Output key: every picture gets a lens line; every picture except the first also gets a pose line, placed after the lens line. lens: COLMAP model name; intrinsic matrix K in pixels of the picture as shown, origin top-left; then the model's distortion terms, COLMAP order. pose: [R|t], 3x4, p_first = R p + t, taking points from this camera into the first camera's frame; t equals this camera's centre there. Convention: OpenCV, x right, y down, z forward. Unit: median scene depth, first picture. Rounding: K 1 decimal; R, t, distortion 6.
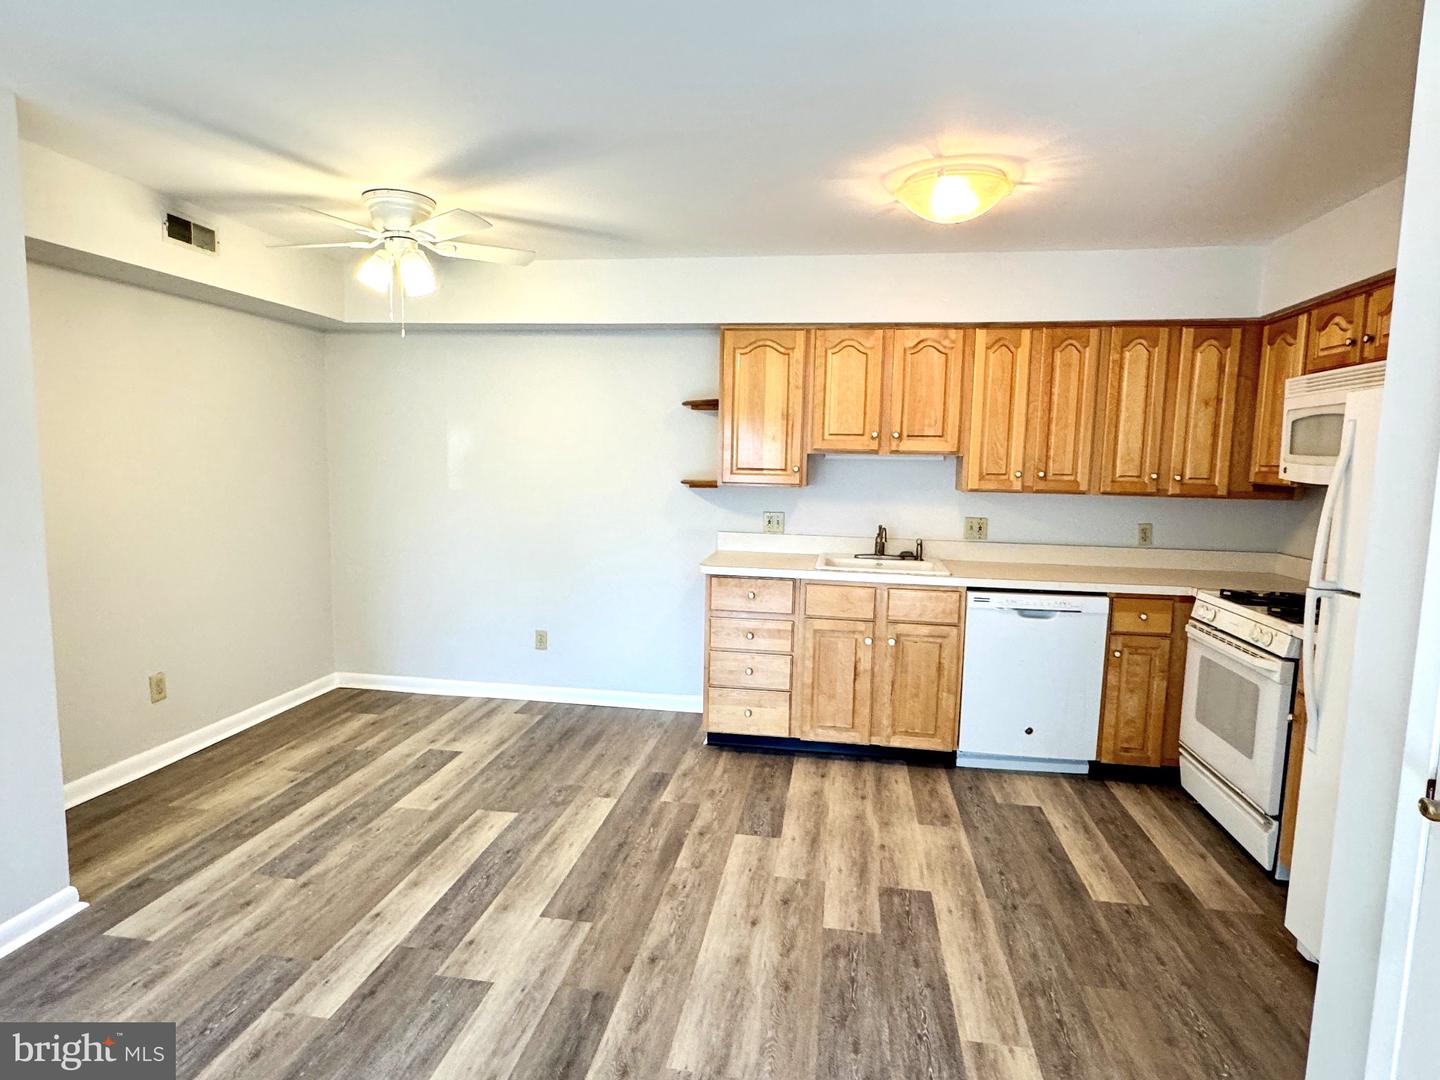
lens RADIAL K [[796.6, 0, 719.3], [0, 796.6, 539.6], [0, 0, 1]] dist [-0.000244, -0.001163]
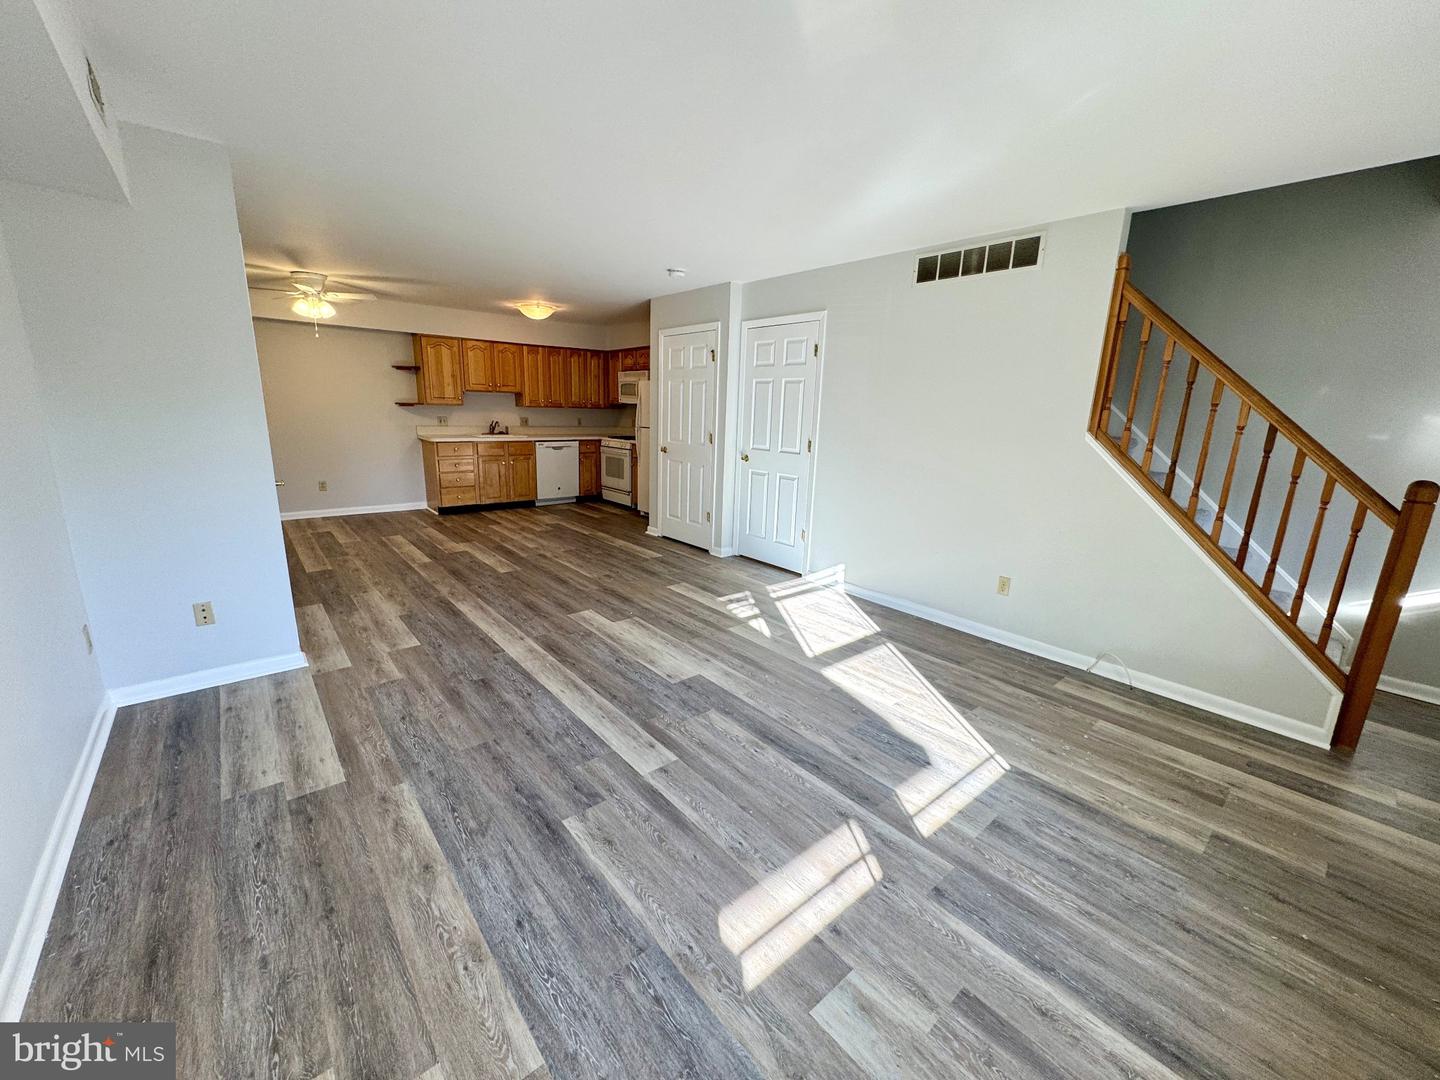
lens RADIAL K [[570.1, 0, 718.3], [0, 570.1, 540.7], [0, 0, 1]] dist [-0.000884, 0.000109]
pose [[0.650340, -0.175363, 0.739124, -0.855440], [0.059663, 0.981775, 0.180438, 0.083740], [-0.757296, -0.073247, 0.648951, -0.874319]]
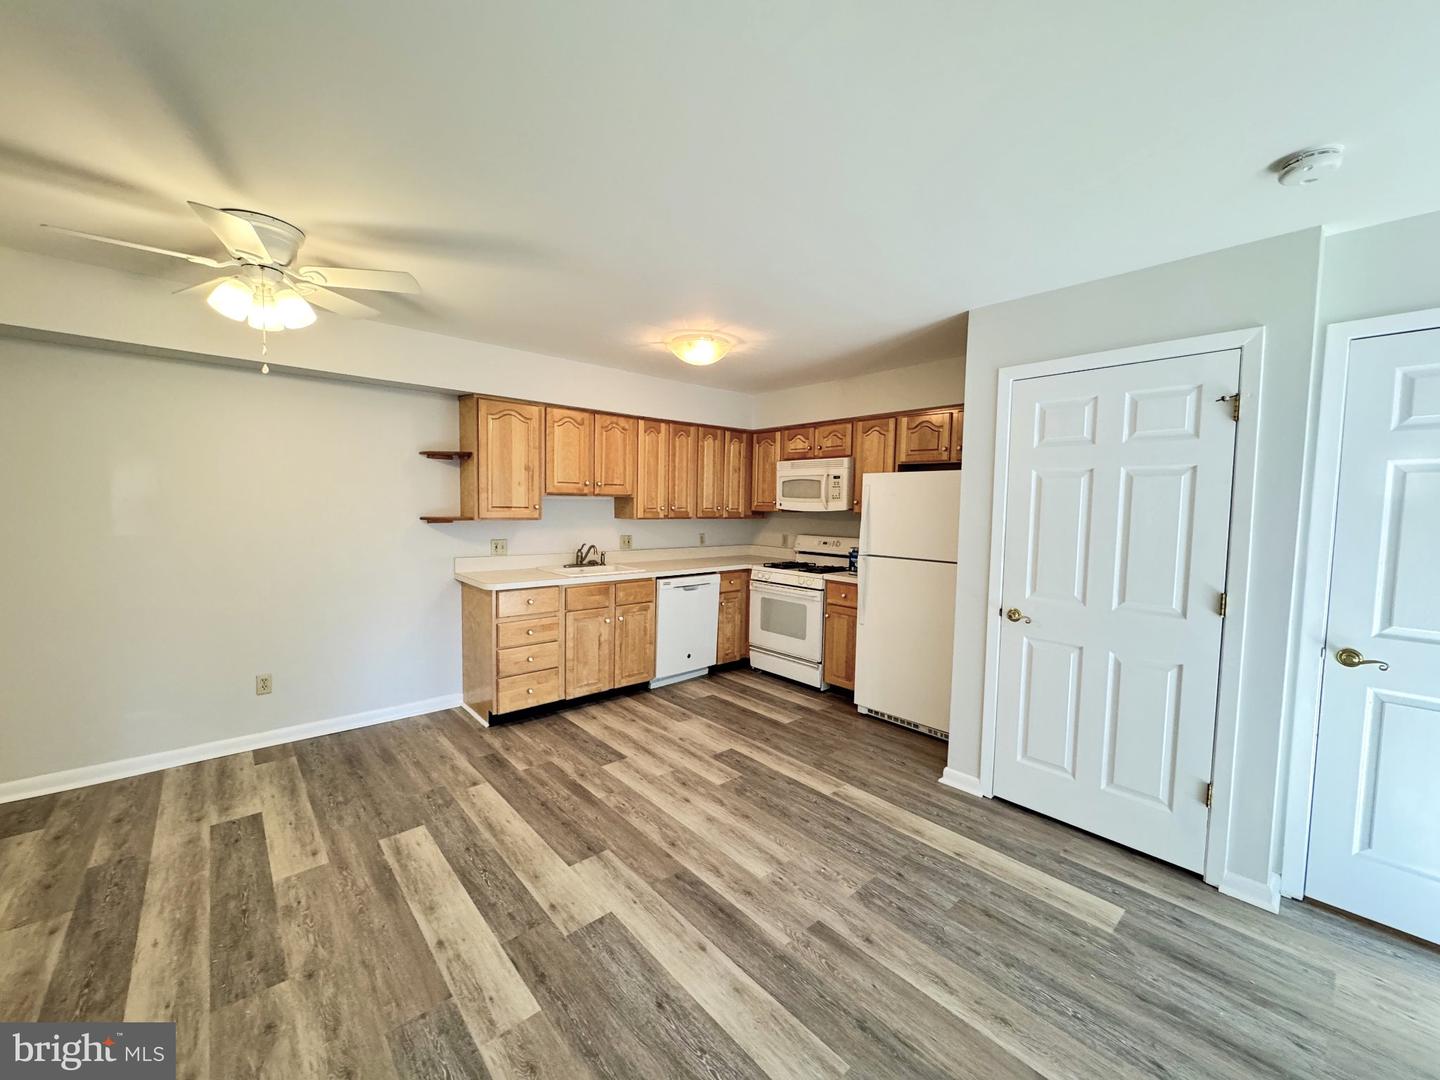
lens RADIAL K [[570.1, 0, 716.5], [0, 570.1, 538.2], [0, 0, 1]] dist [-0.000884, 0.000109]
pose [[0.633196, -0.056911, 0.771896, -0.524900], [0.072701, 0.997257, 0.013890, -0.028748], [-0.770569, 0.047323, 0.635597, 0.156586]]
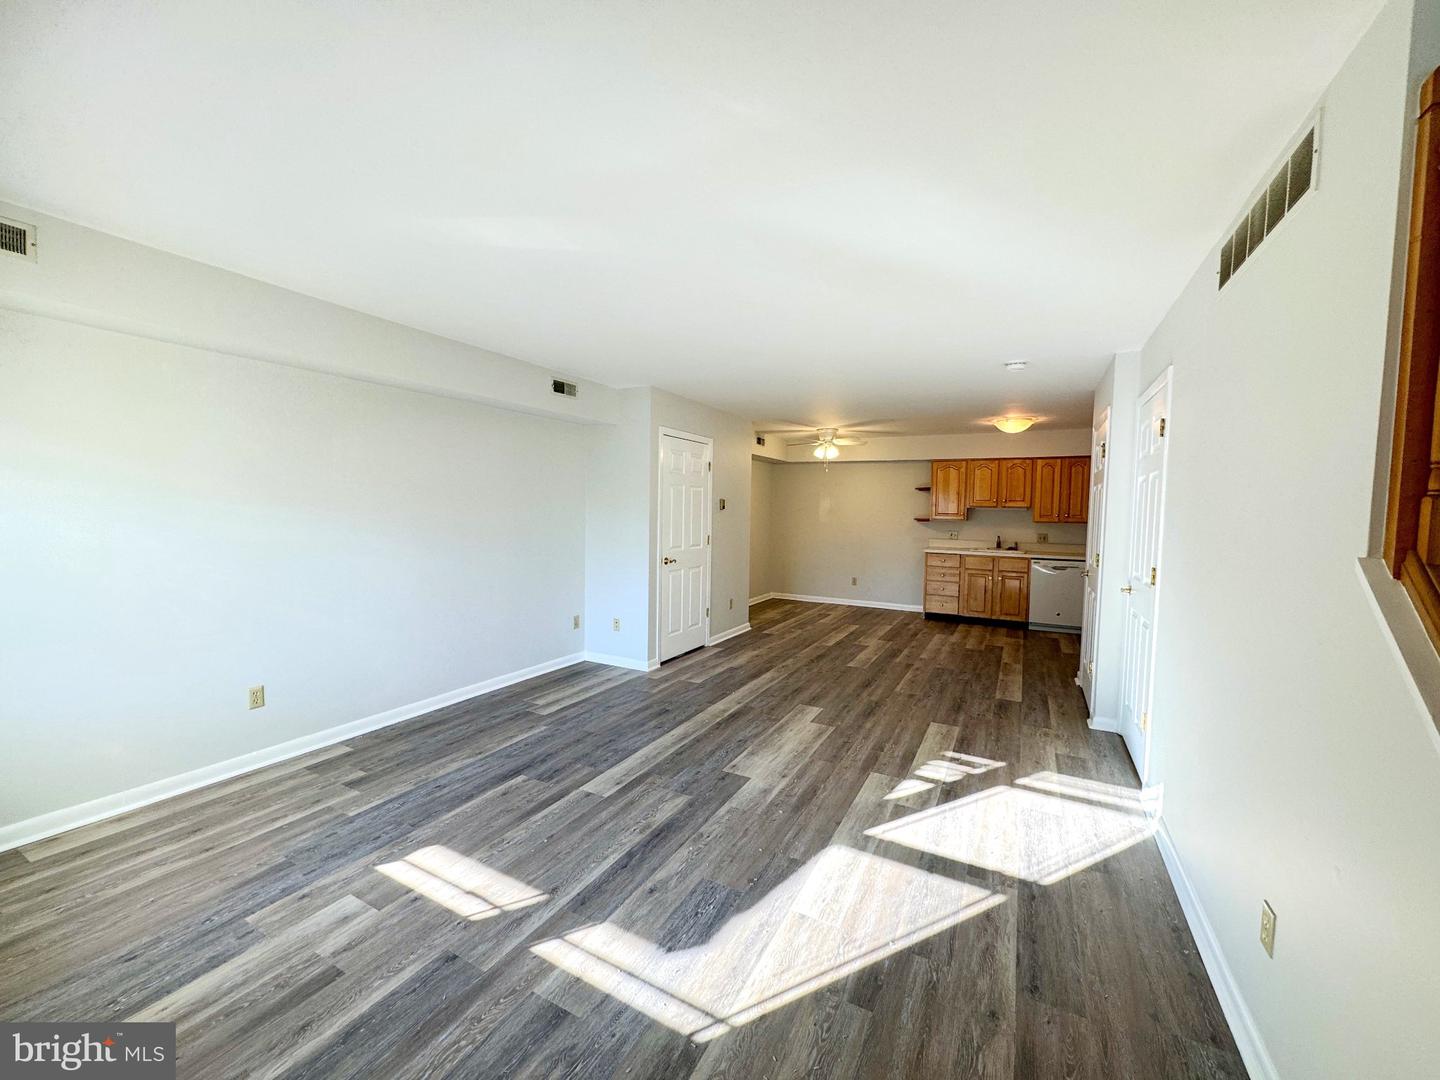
lens RADIAL K [[570.1, 0, 717.4], [0, 570.1, 538.8], [0, 0, 1]] dist [-0.000884, 0.000109]
pose [[0.942995, 0.011439, -0.332611, -0.041571], [-0.030387, 0.998194, -0.051821, 0.128313], [0.331417, 0.058974, 0.941639, -1.139134]]
